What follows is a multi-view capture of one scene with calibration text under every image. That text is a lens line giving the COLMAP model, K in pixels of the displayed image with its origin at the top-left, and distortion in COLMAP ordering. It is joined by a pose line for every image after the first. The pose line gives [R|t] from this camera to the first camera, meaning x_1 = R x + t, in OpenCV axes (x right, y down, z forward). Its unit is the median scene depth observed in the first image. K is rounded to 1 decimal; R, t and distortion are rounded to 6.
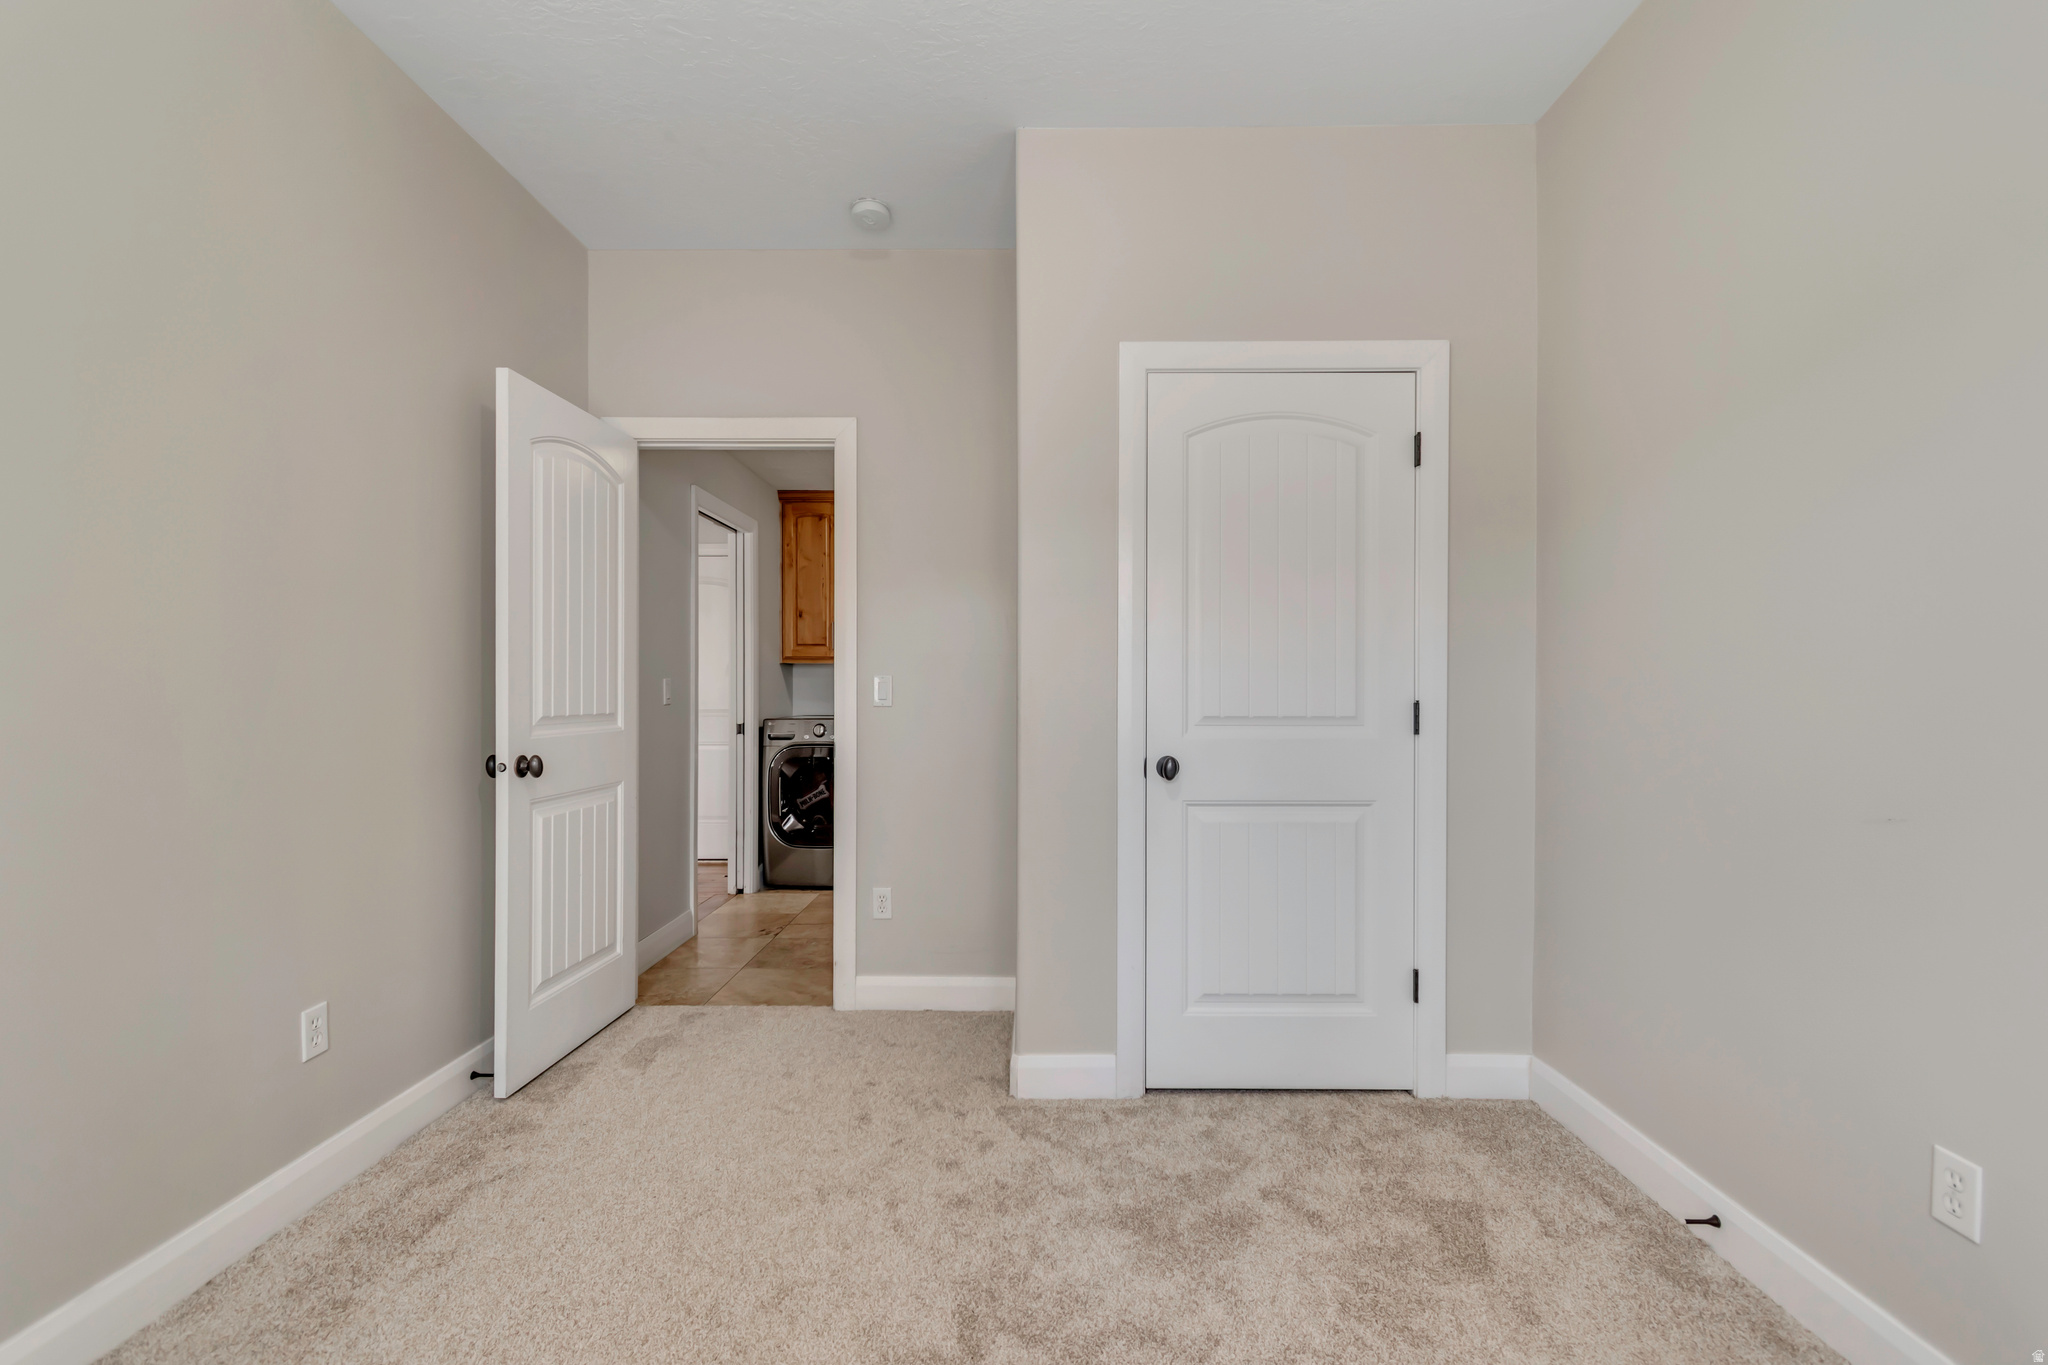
lens RADIAL K [[922.9, 0, 1027.2], [0, 922.9, 690.1], [0, 0, 1]] dist [-0.000739, 0.000086]
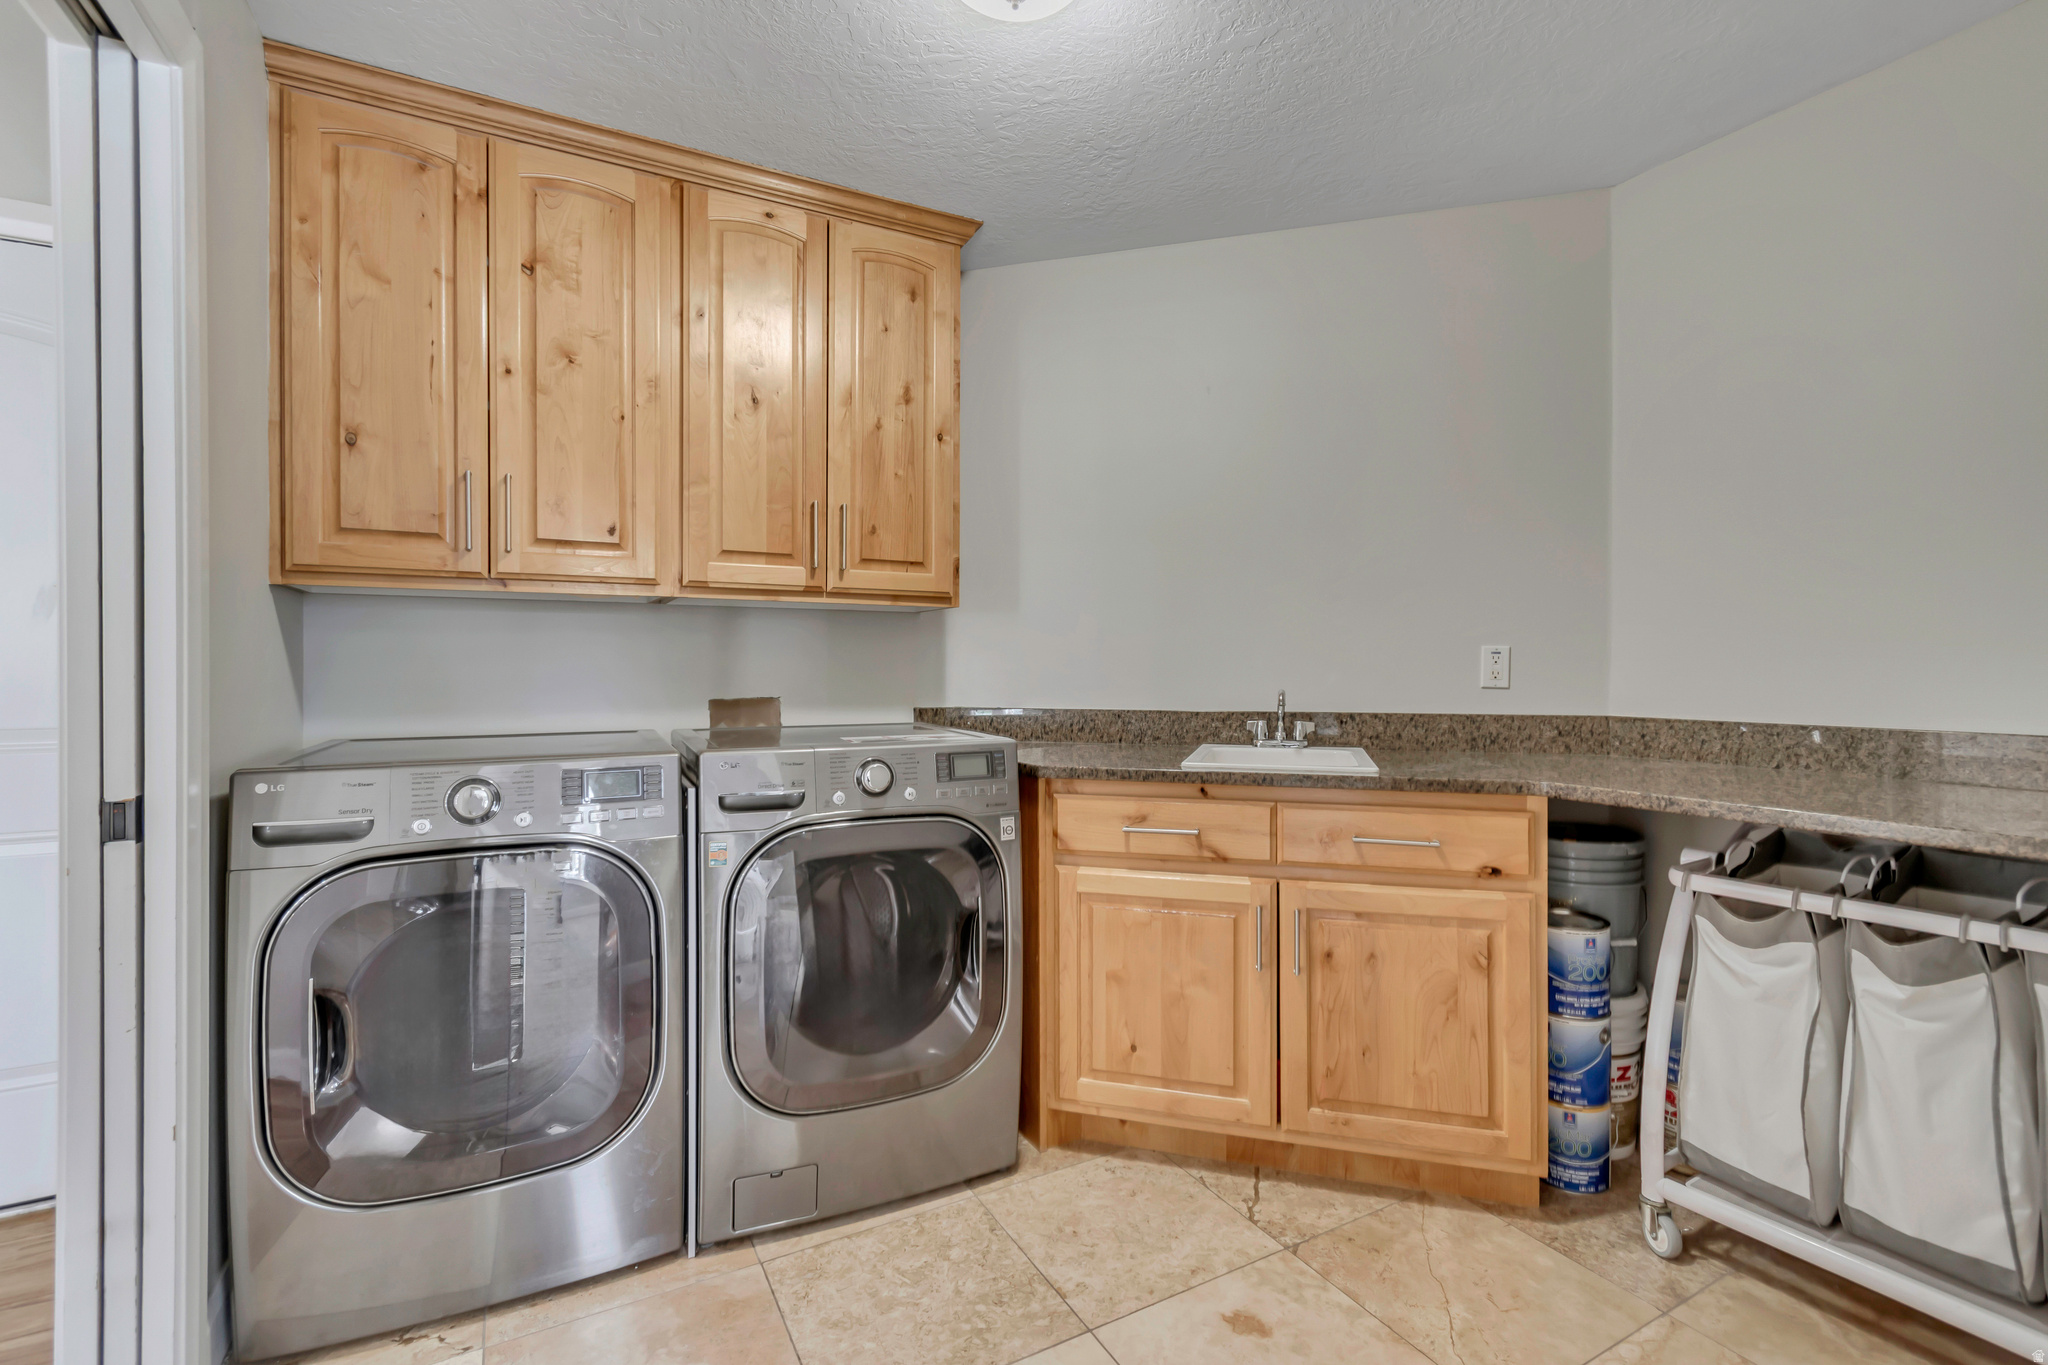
lens RADIAL K [[922.9, 0, 1021.0], [0, 922.9, 680.9], [0, 0, 1]] dist [-0.000739, 0.000086]
pose [[0.880940, -0.001410, 0.473225, -0.206878], [-0.004774, 0.999918, 0.011867, 0.000354], [-0.473203, -0.012713, 0.880862, 0.643161]]
